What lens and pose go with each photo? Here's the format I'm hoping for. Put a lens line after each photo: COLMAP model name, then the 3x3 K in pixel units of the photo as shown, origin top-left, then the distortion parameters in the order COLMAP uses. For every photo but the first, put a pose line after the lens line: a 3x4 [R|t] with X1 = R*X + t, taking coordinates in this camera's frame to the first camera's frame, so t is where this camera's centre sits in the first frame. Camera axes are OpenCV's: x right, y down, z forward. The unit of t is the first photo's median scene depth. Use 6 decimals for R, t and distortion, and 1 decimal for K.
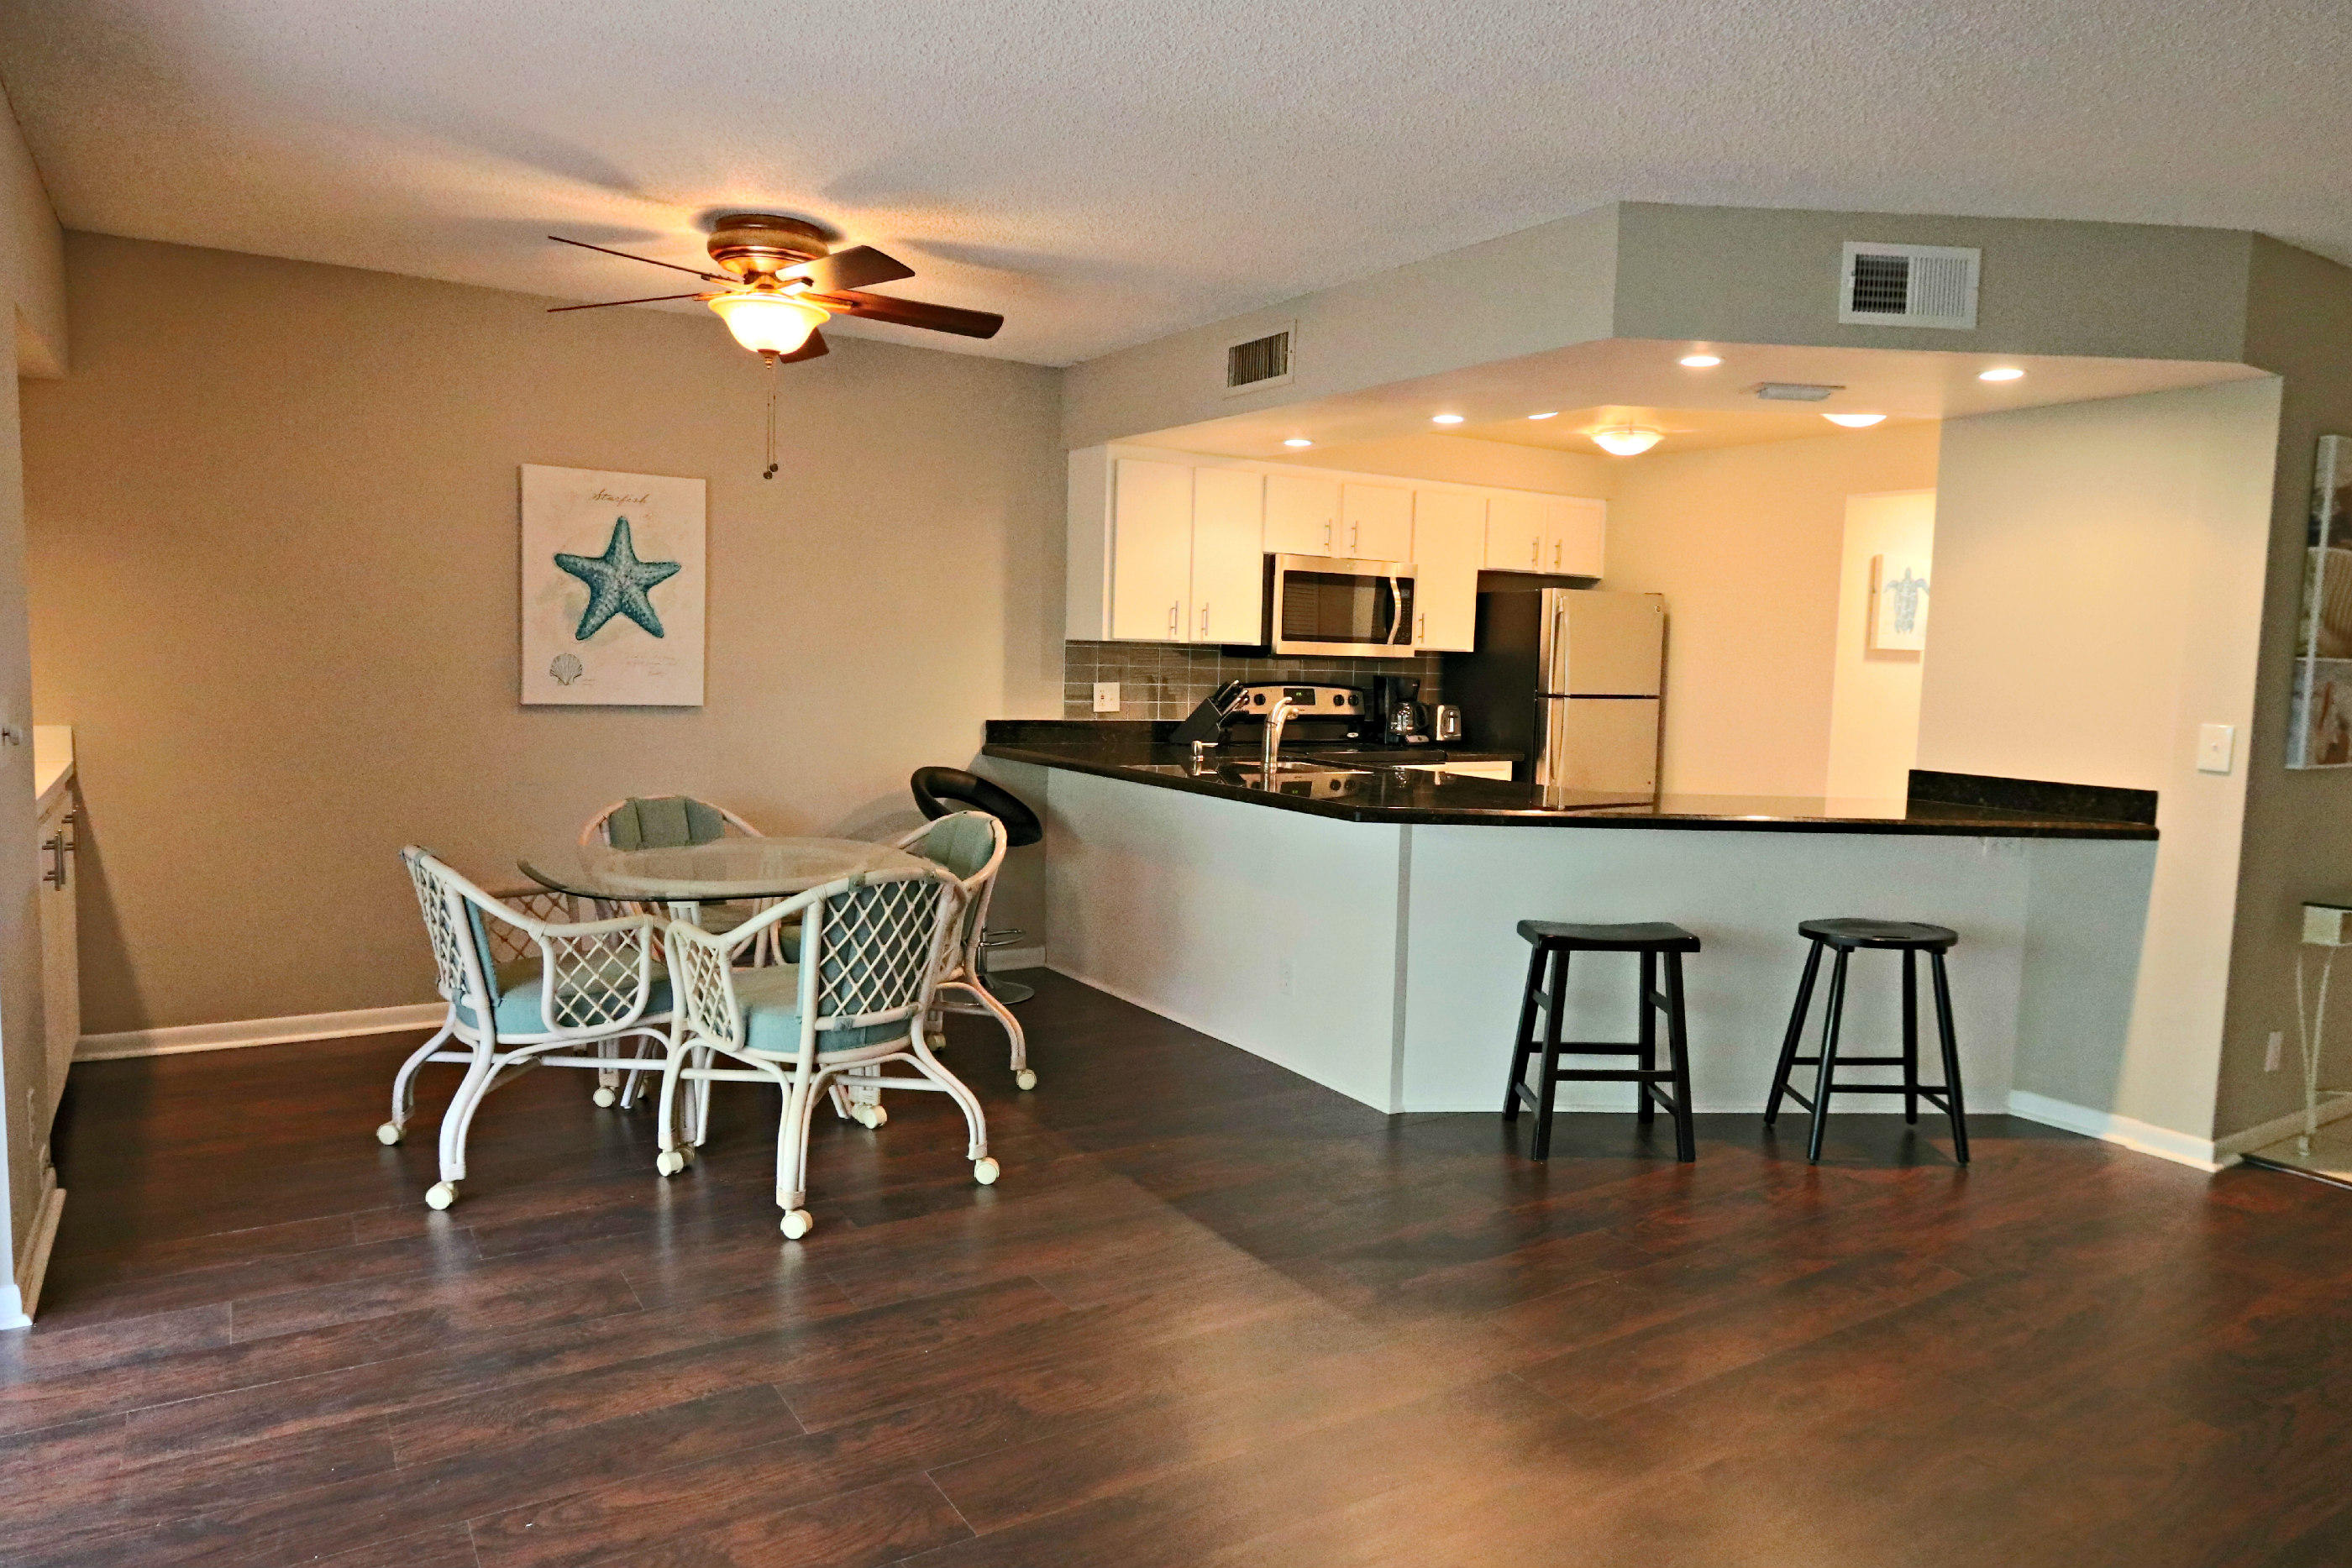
lens RADIAL K [[1517.7, 0, 1187.2], [0, 1517.7, 781.8], [0, 0, 1]] dist [-0.004800, 0.010925]
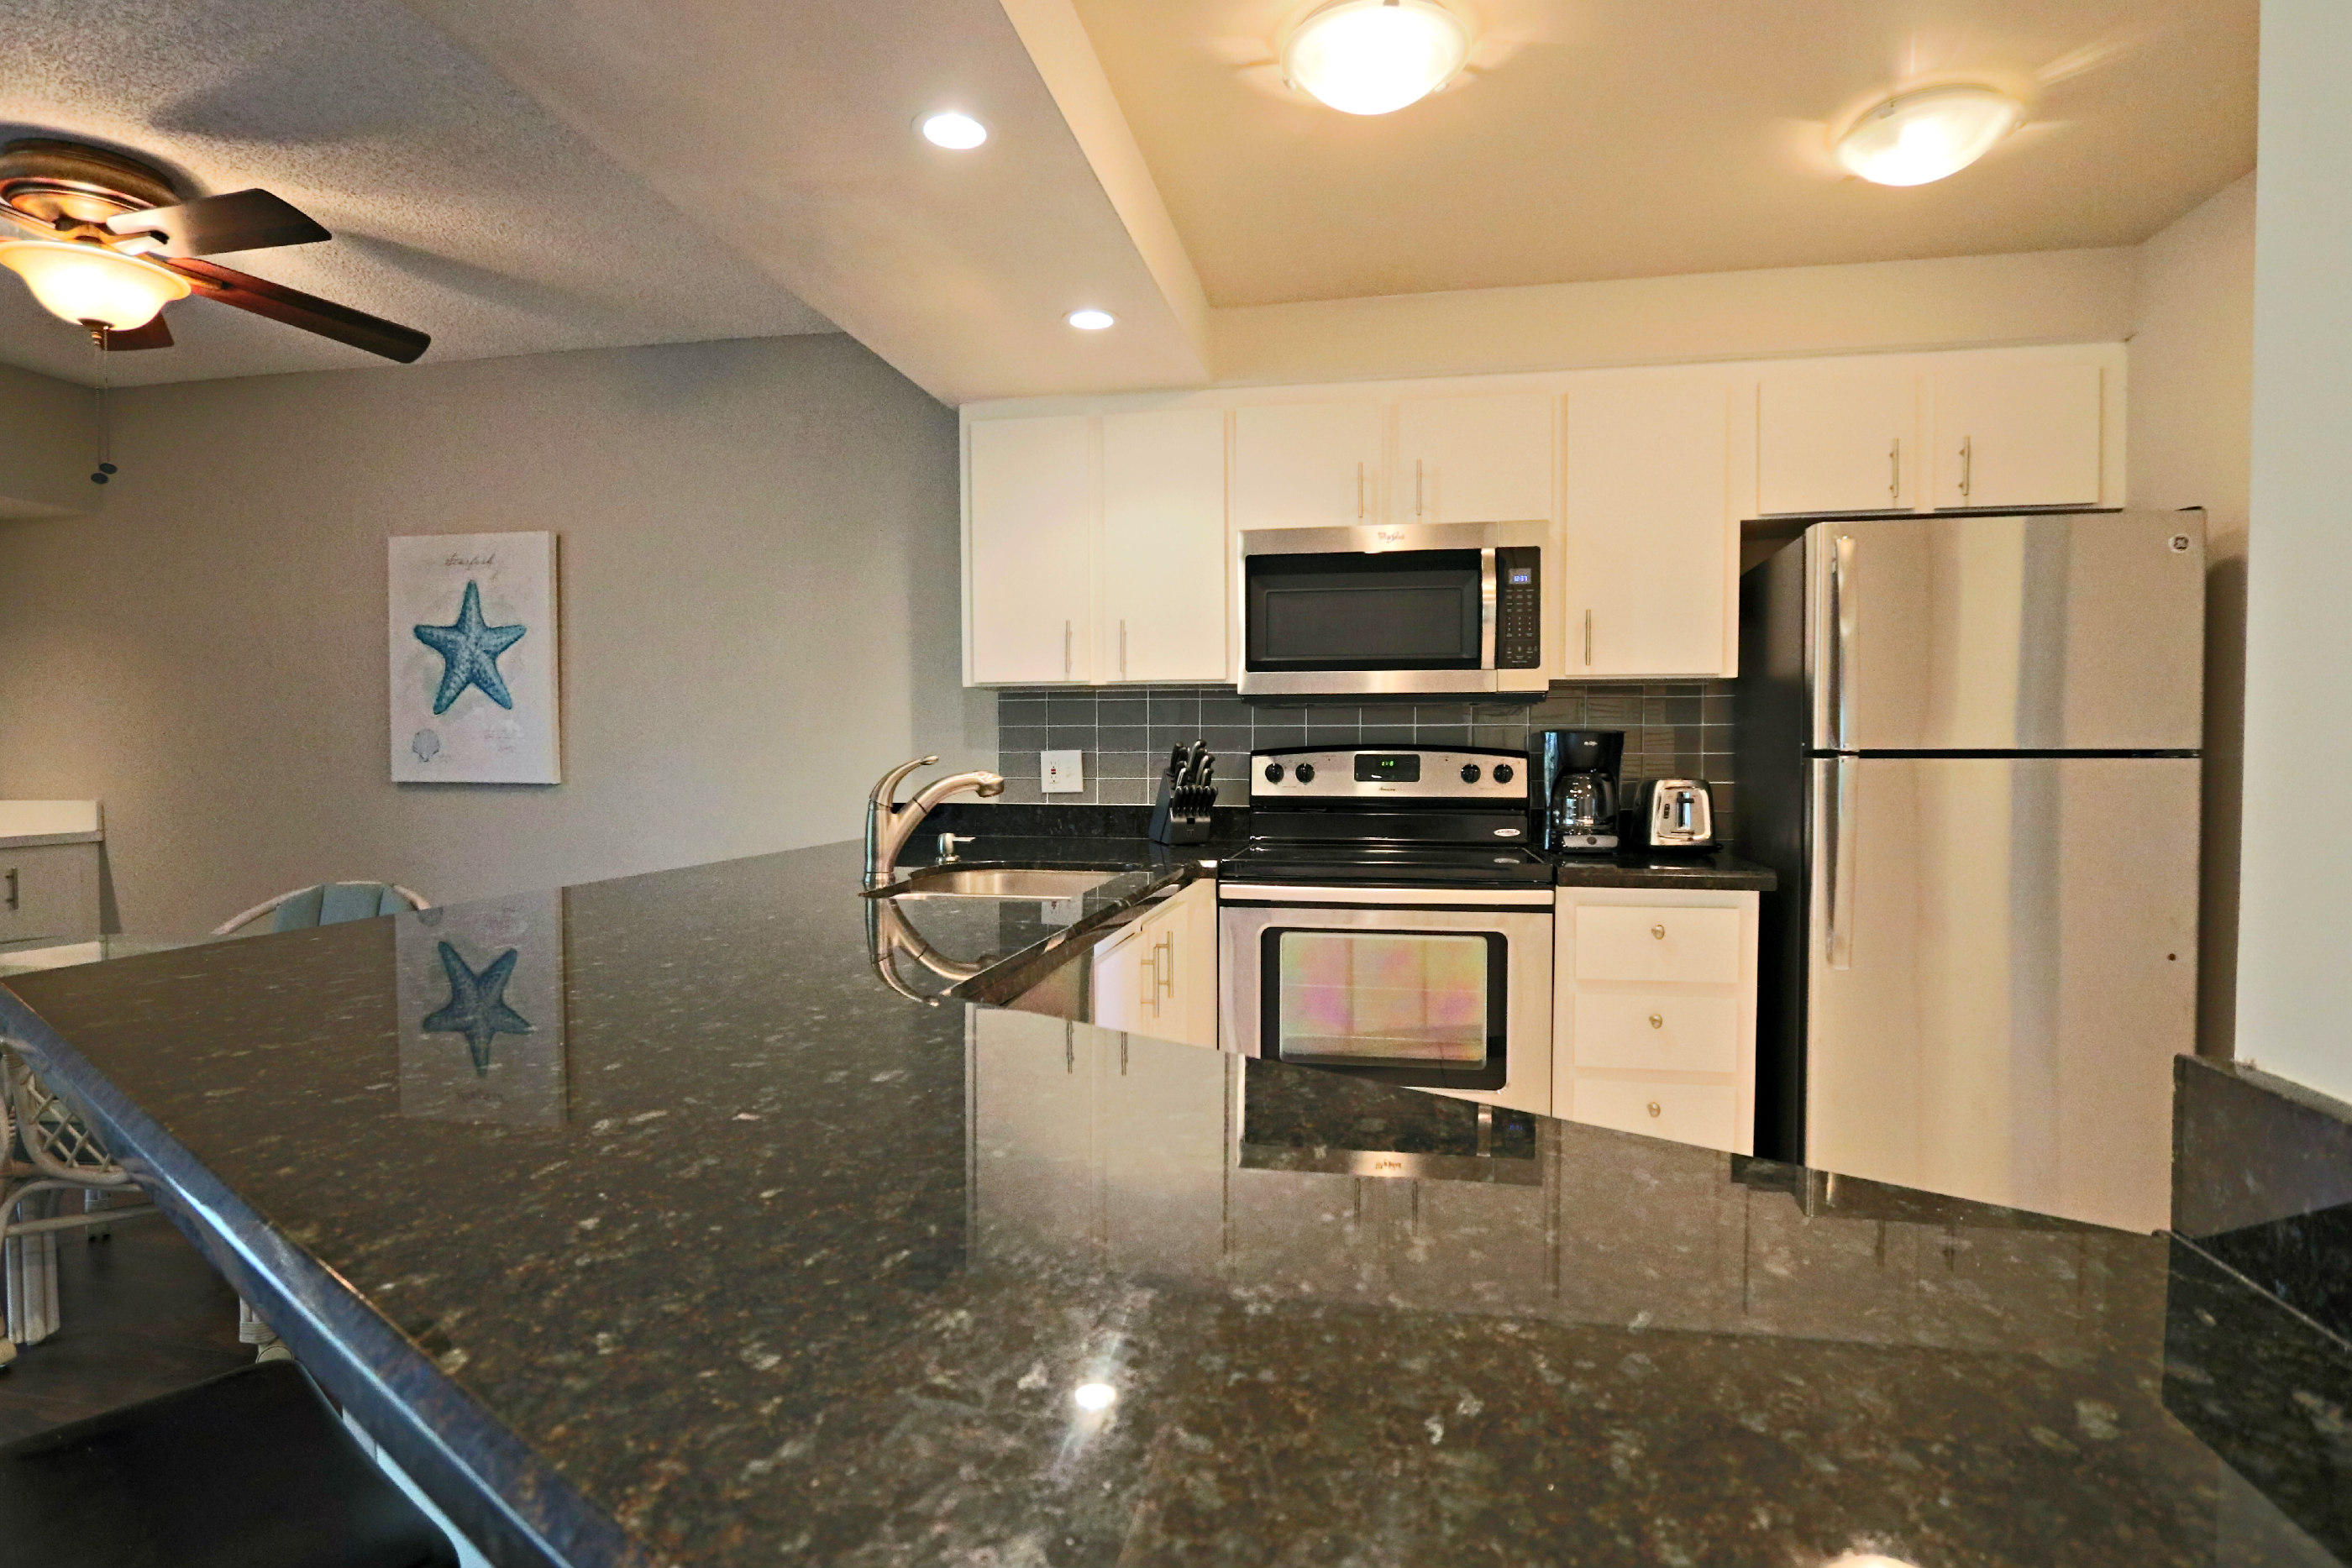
lens RADIAL K [[1205.6, 0, 1168.4], [0, 1205.6, 785.4], [0, 0, 1]] dist [-0.002015, -0.000120]
pose [[0.726760, -0.008596, -0.686837, 0.500026], [-0.037292, 0.997953, -0.051950, -0.029950], [0.685878, 0.063369, 0.724952, 0.857126]]
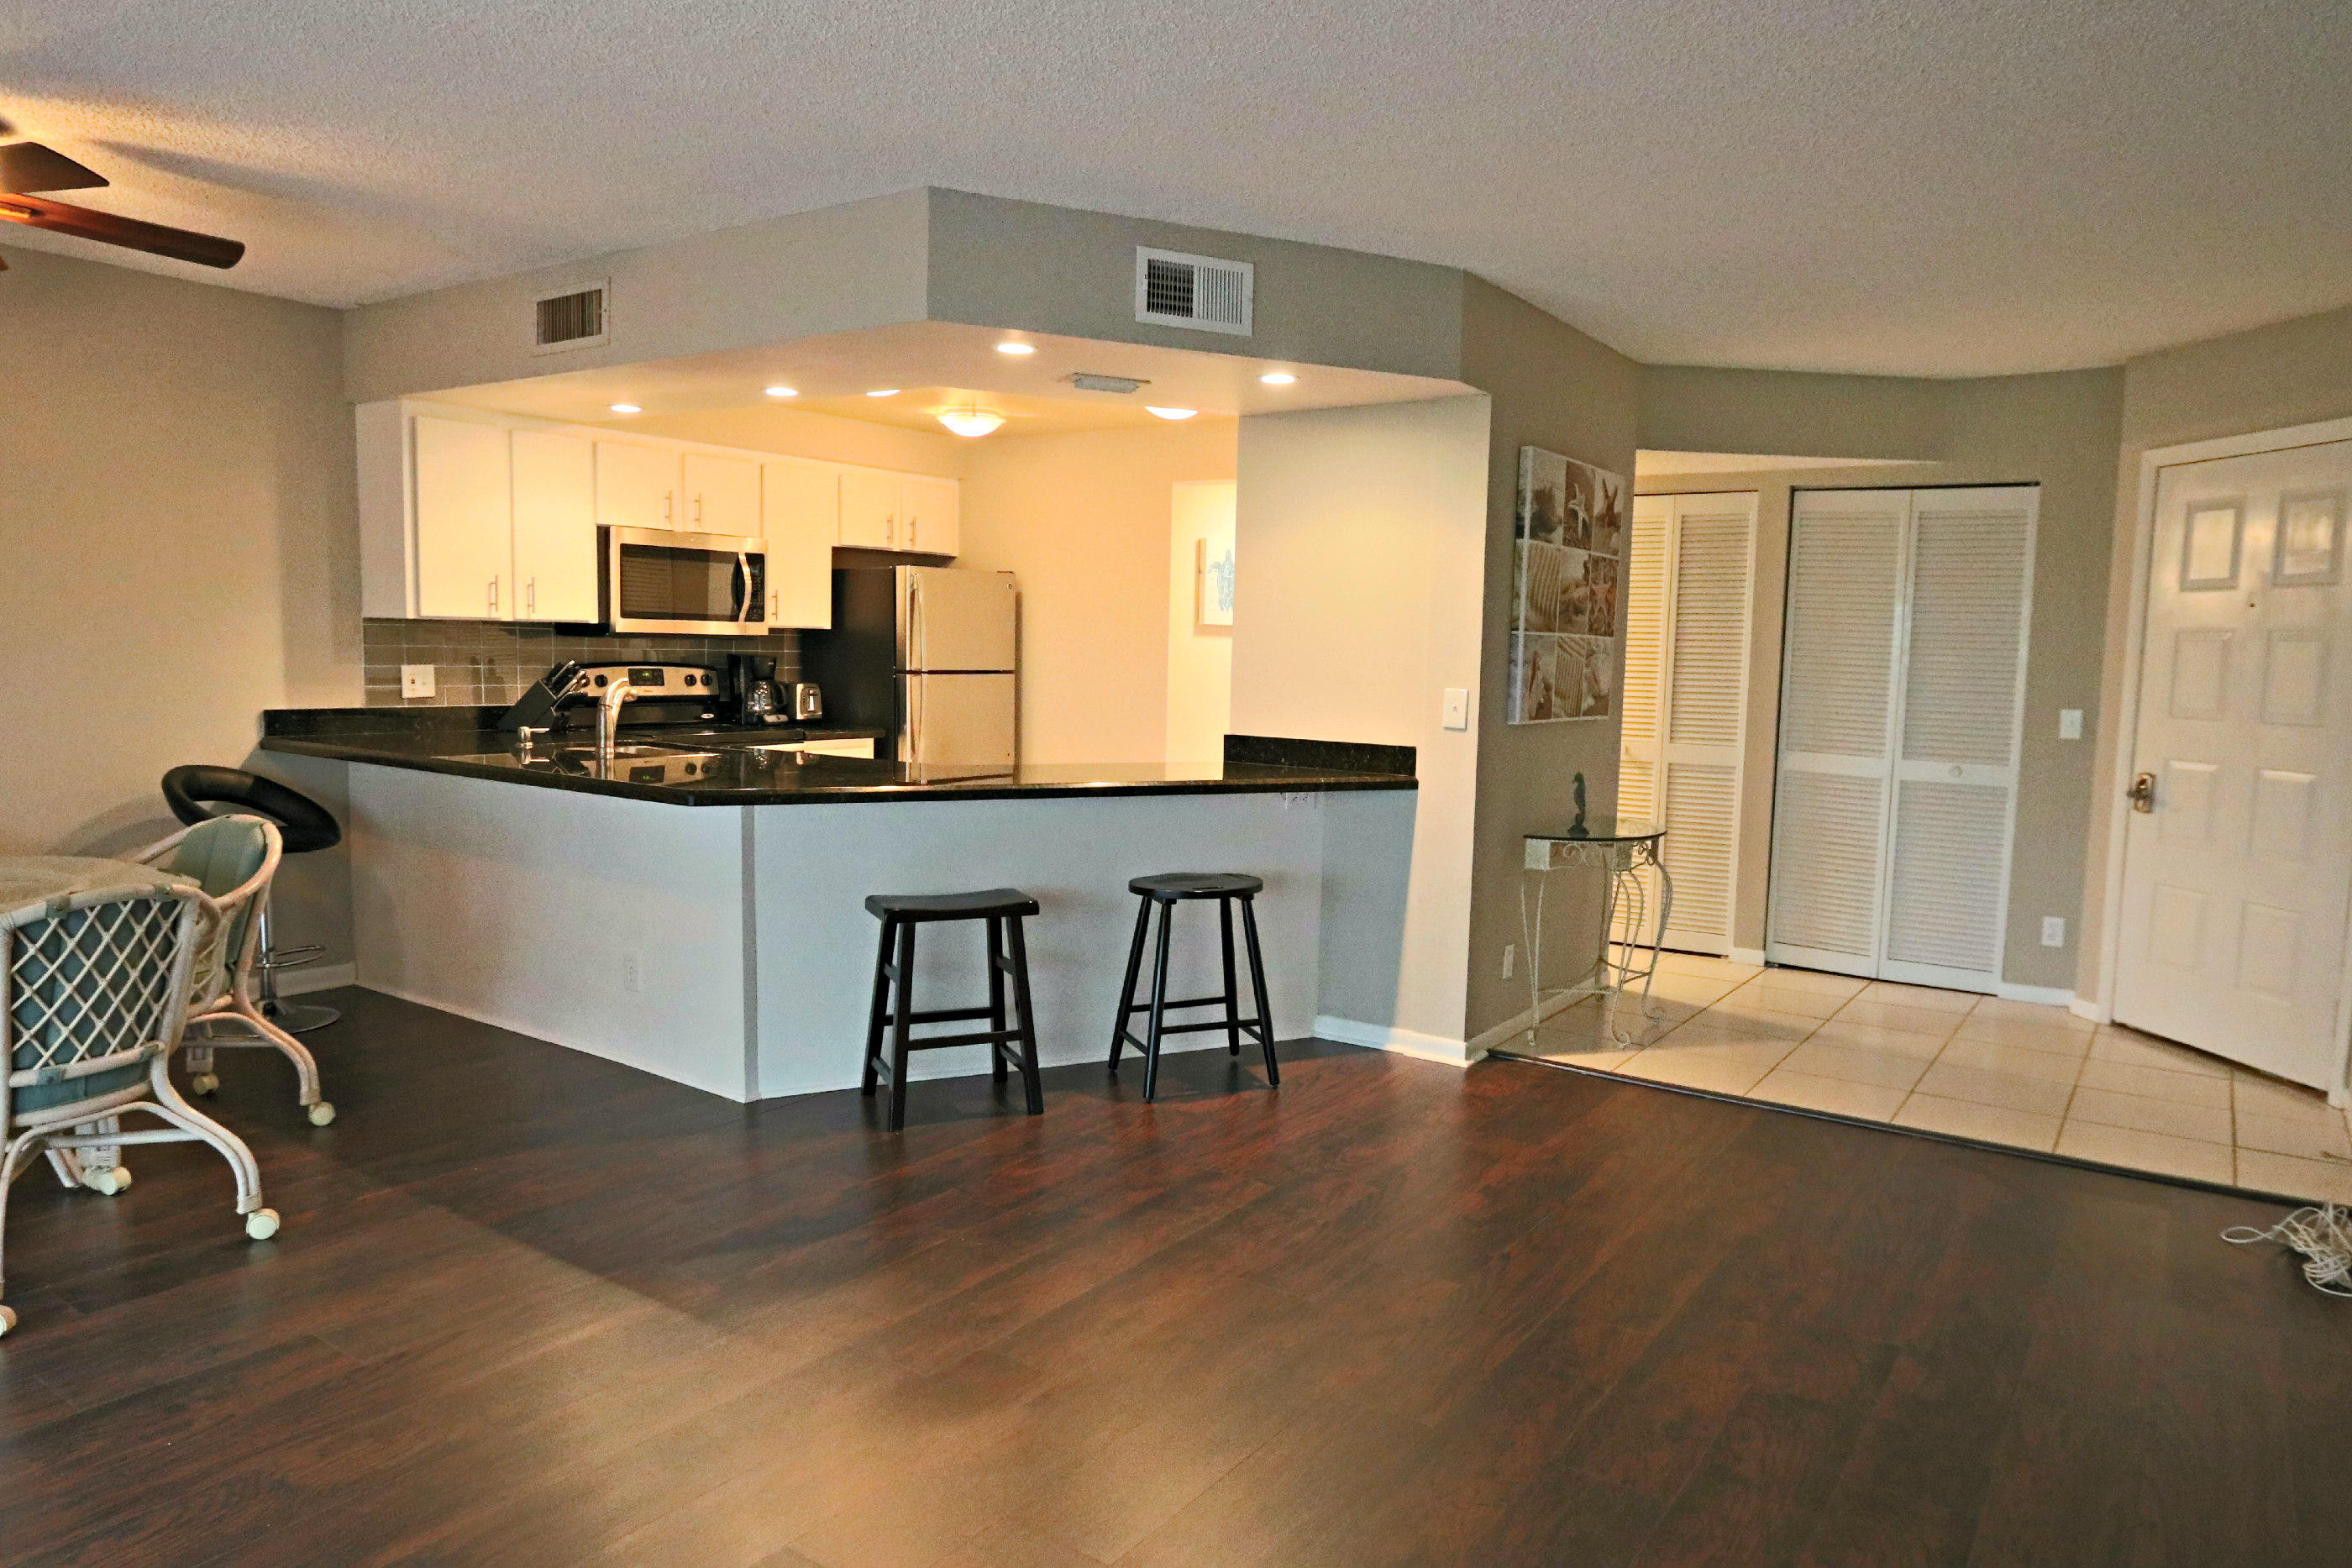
lens RADIAL K [[1517.7, 0, 1176.6], [0, 1517.7, 784.6], [0, 0, 1]] dist [-0.004800, 0.010925]
pose [[0.925939, -0.042093, 0.375321, 0.031821], [0.035795, 0.999077, 0.023741, 0.000674], [-0.375974, -0.008549, 0.926591, -0.008290]]
